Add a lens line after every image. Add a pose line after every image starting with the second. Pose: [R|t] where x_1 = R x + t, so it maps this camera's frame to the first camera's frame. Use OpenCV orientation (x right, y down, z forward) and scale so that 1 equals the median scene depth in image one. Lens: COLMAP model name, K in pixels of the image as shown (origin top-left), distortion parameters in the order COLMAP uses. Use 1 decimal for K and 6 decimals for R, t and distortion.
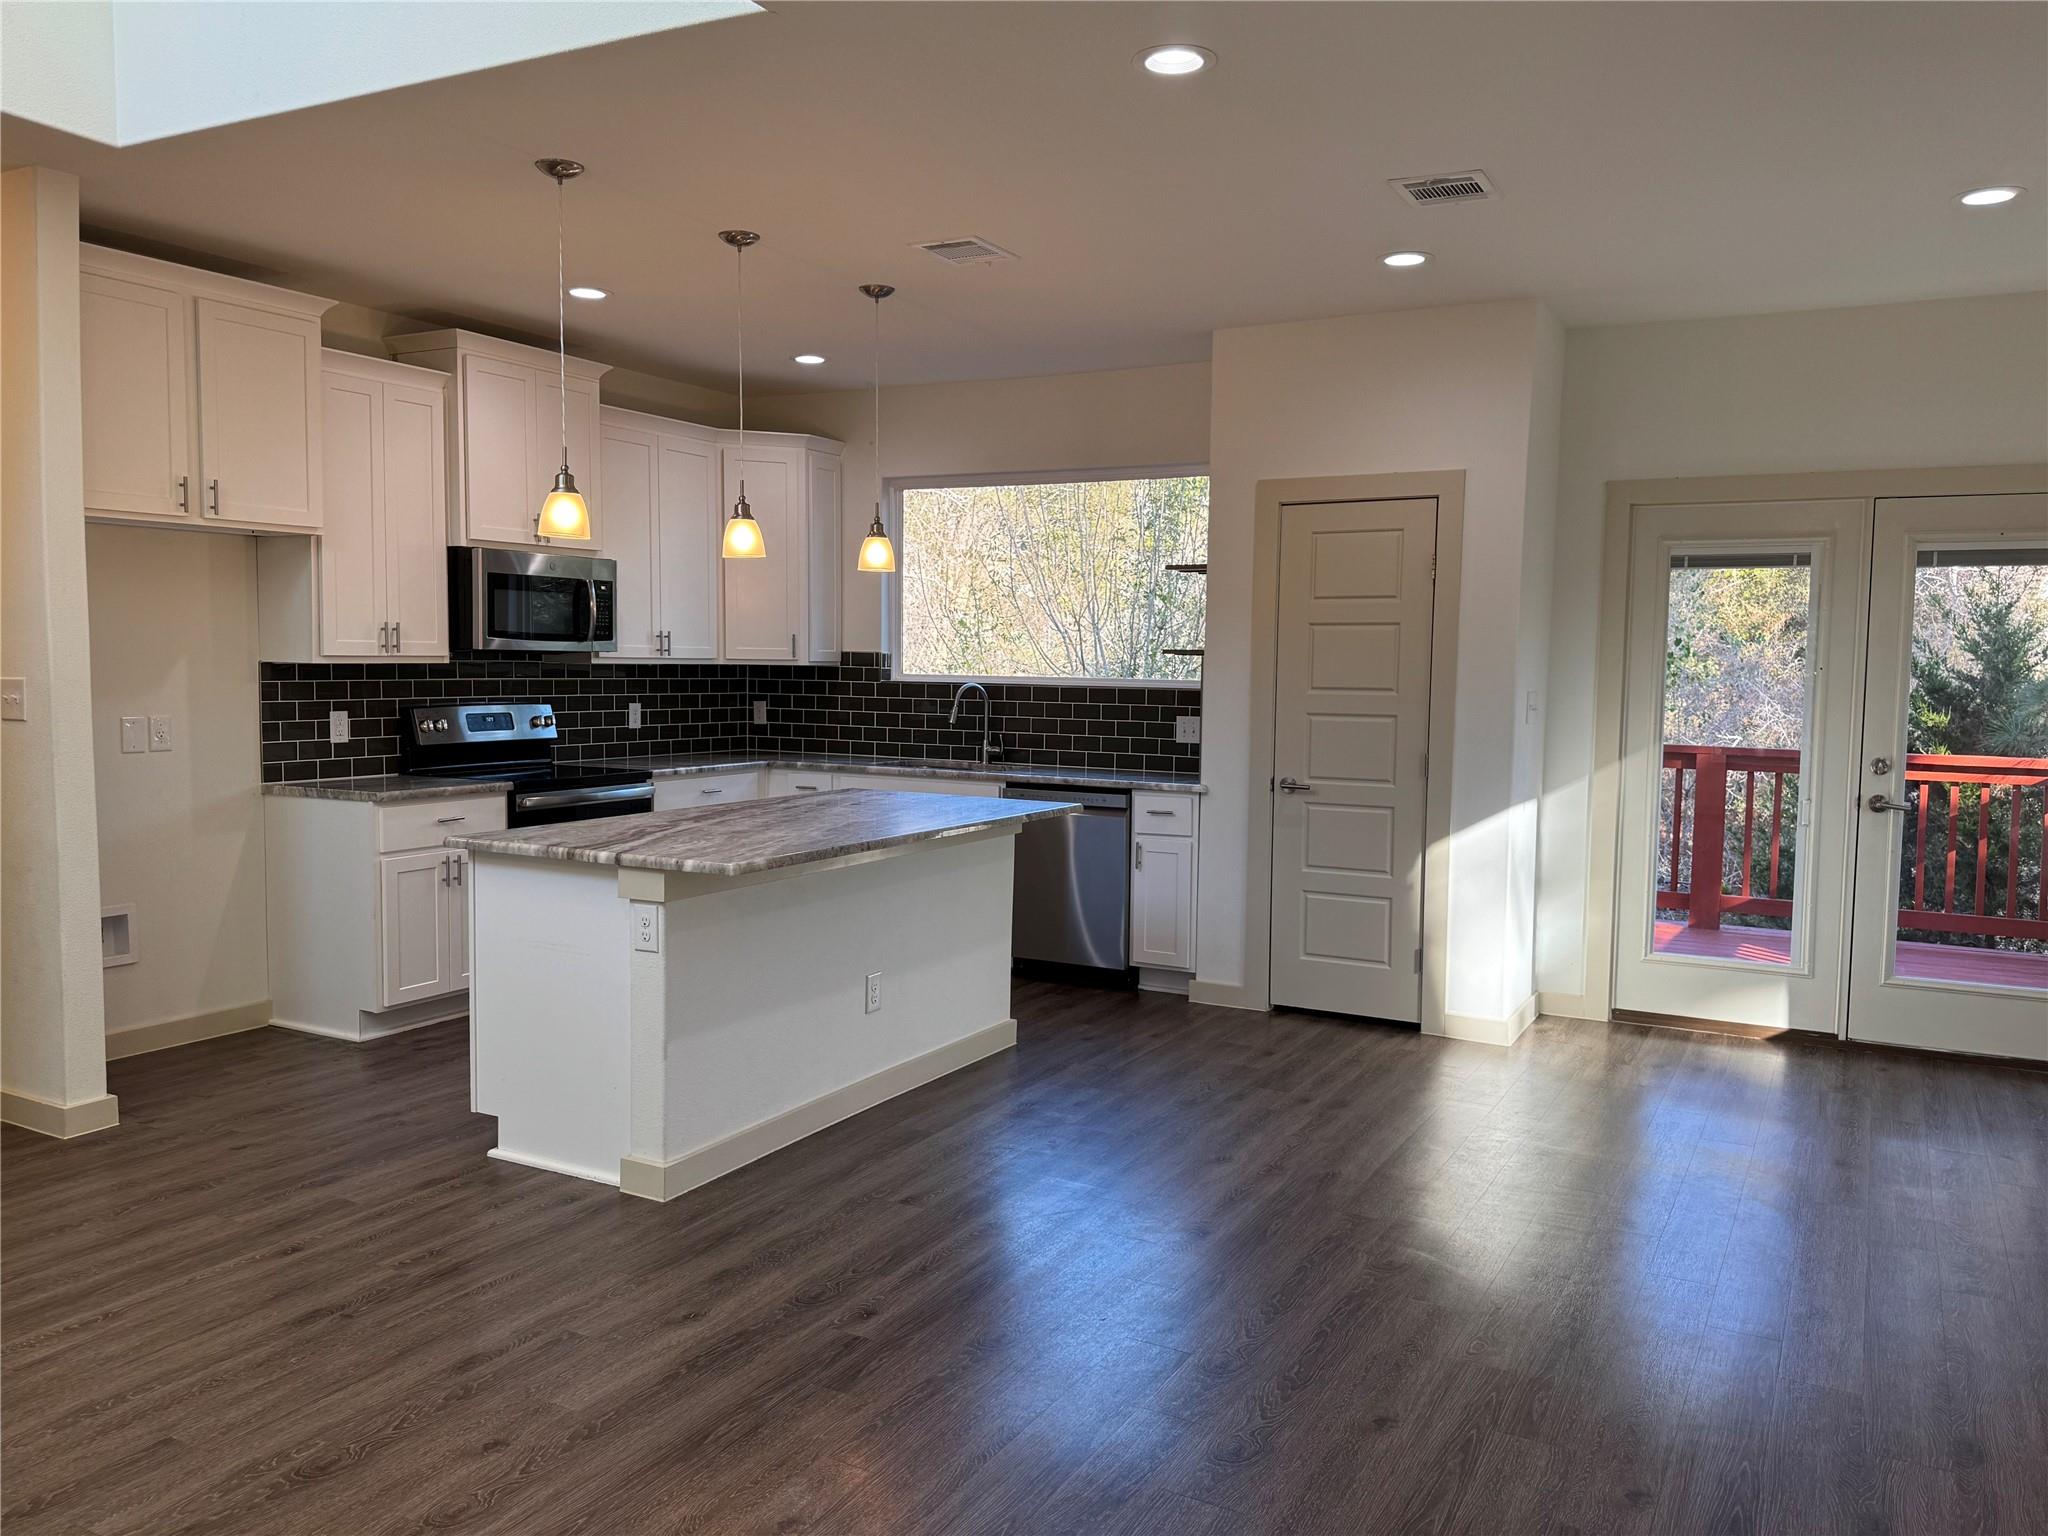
lens RADIAL K [[1542.8, 0, 1031.0], [0, 1542.8, 775.3], [0, 0, 1]] dist [0.112845, -0.132375]
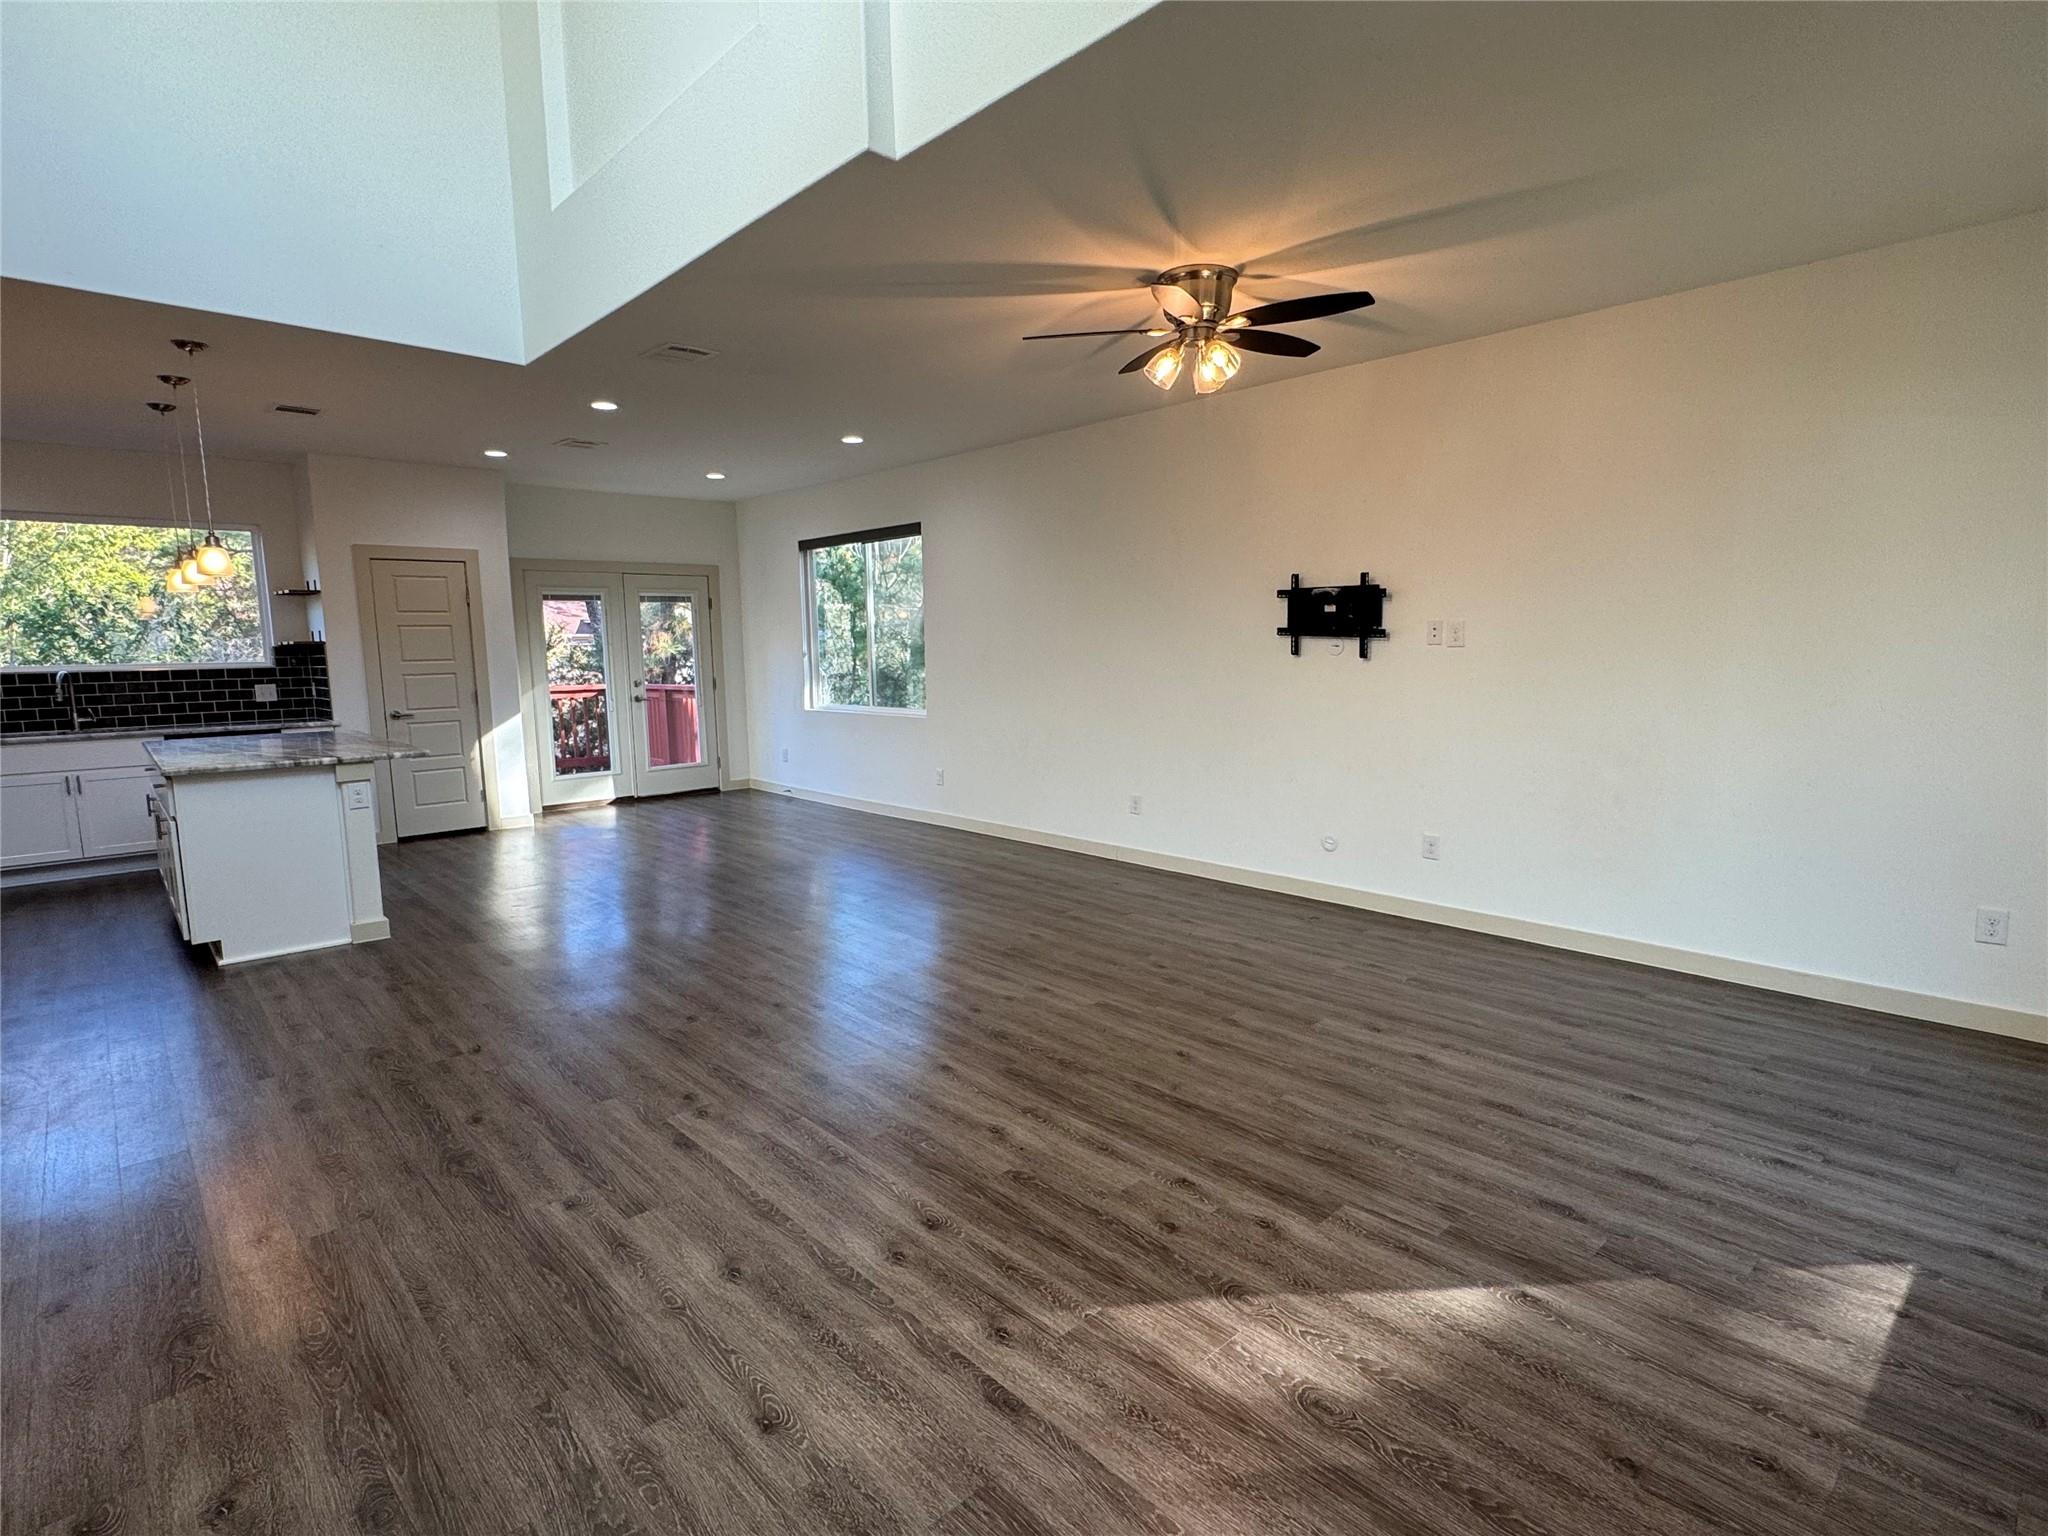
lens RADIAL K [[1027.4, 0, 1031.0], [0, 1027.4, 767.6], [0, 0, 1]] dist [-0.001844, 0.000231]
pose [[0.316630, -0.136907, 0.938617, -0.750033], [0.095300, 0.989114, 0.112124, 0.003450], [-0.943750, 0.053948, 0.326231, -0.093770]]
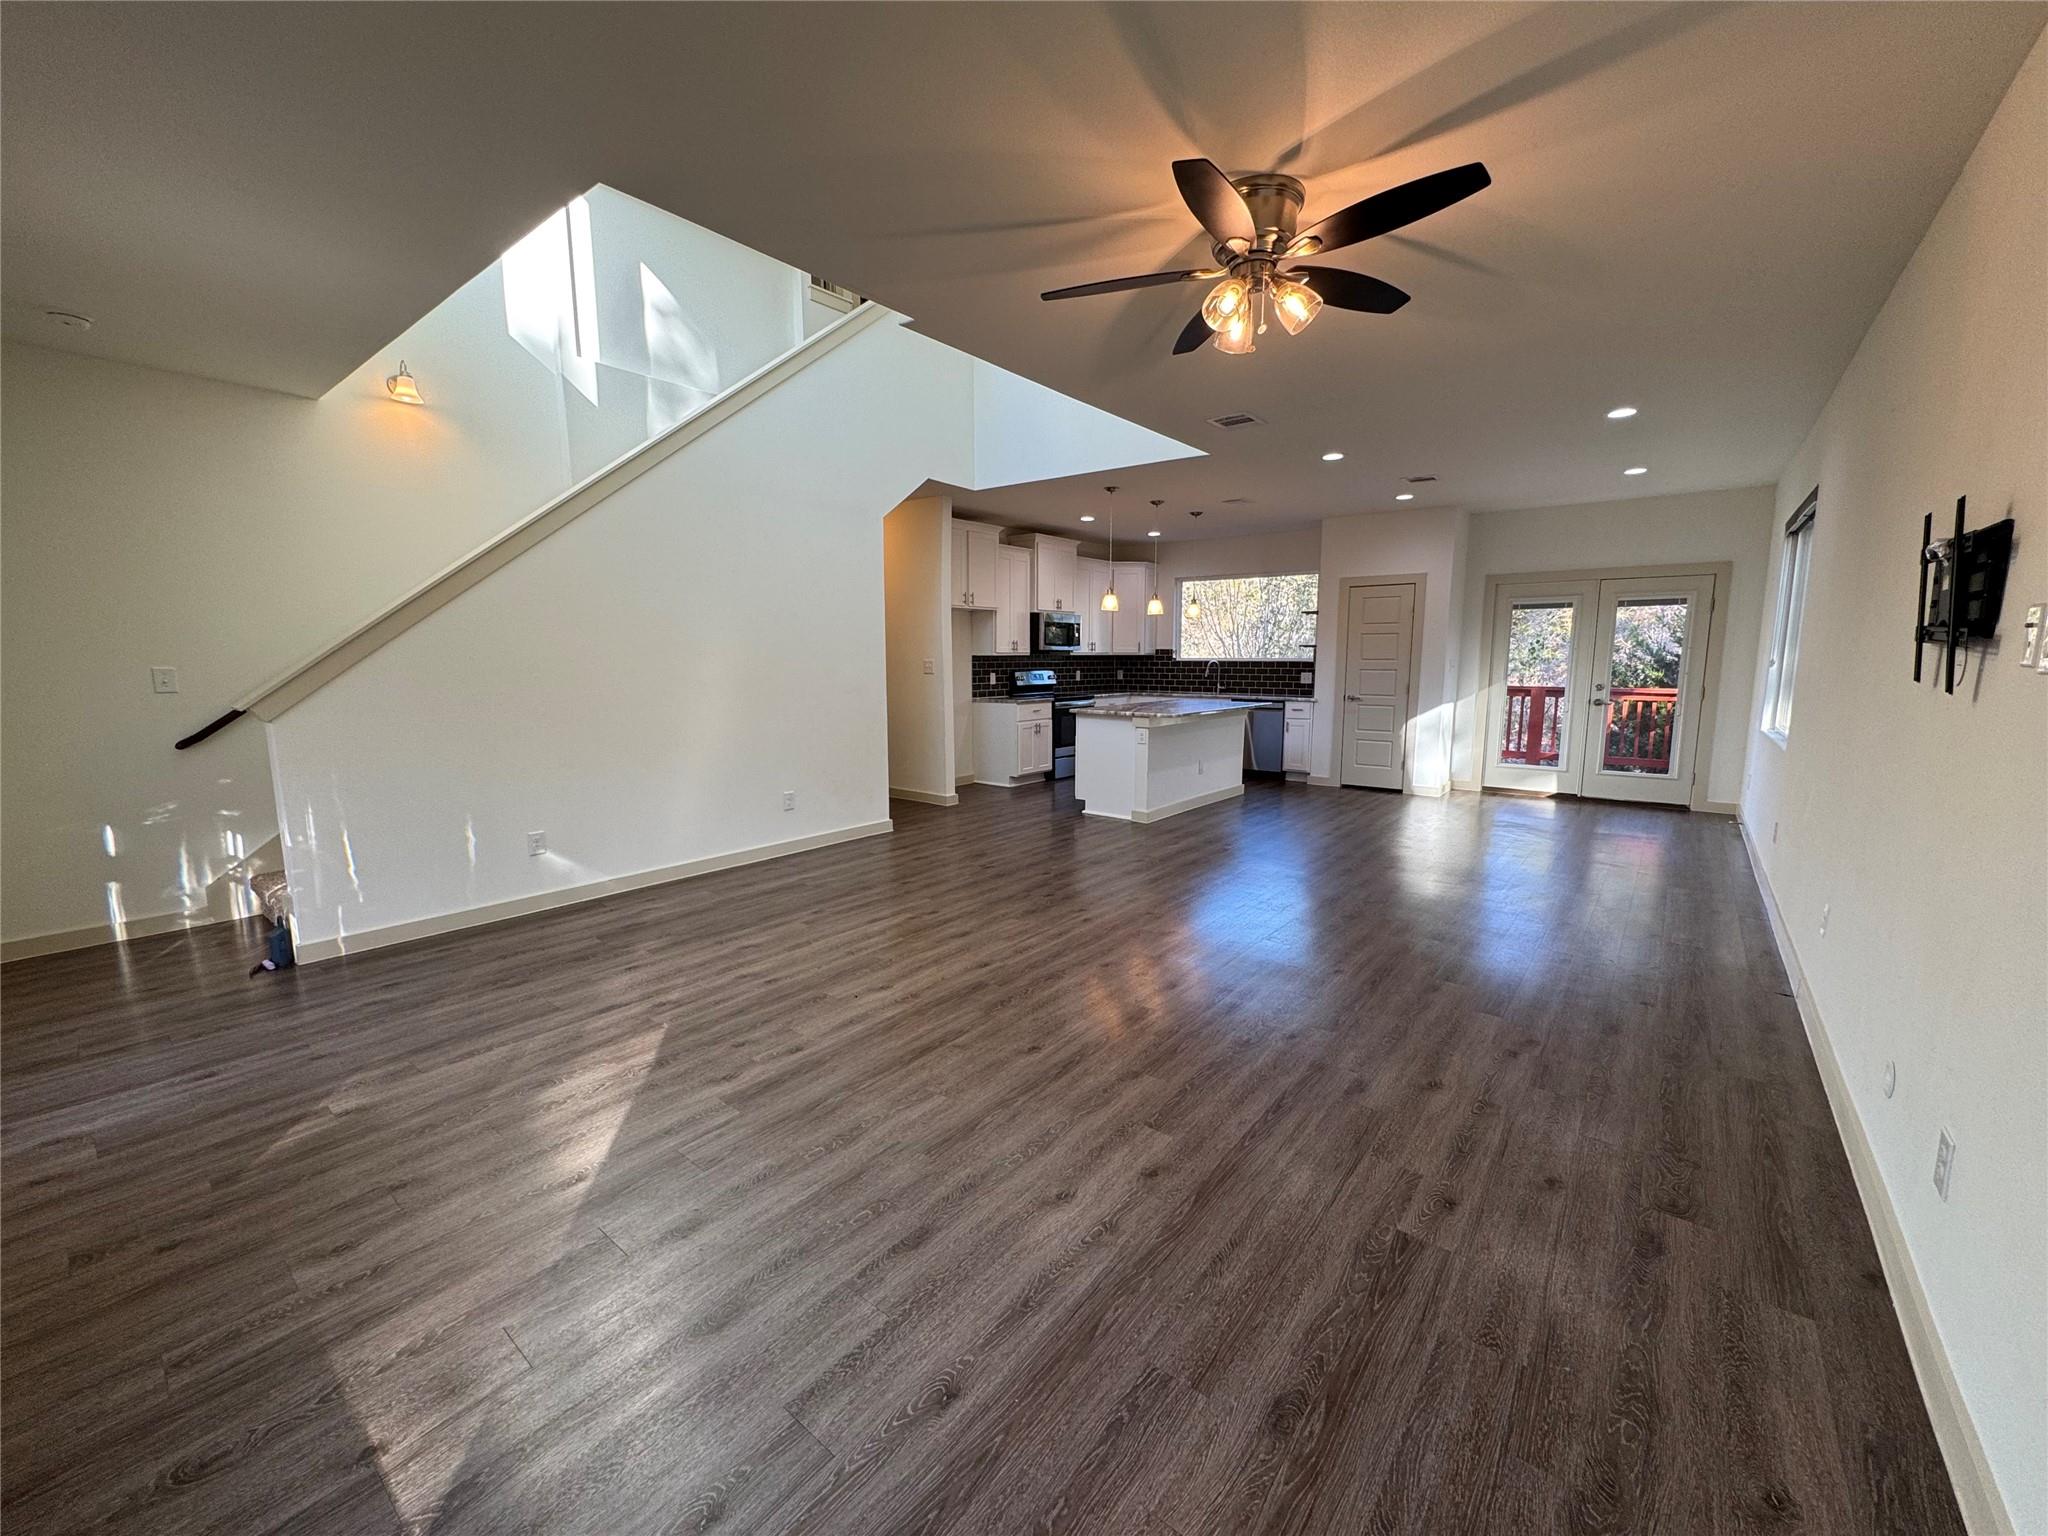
lens RADIAL K [[819.4, 0, 1021.4], [0, 819.4, 771.3], [0, 0, 1]] dist [0.001247, 0.001086]
pose [[0.983768, 0.010003, -0.179165, -0.126724], [0.001068, 0.998101, 0.061590, 0.044317], [0.179441, -0.060782, 0.981889, -0.437520]]
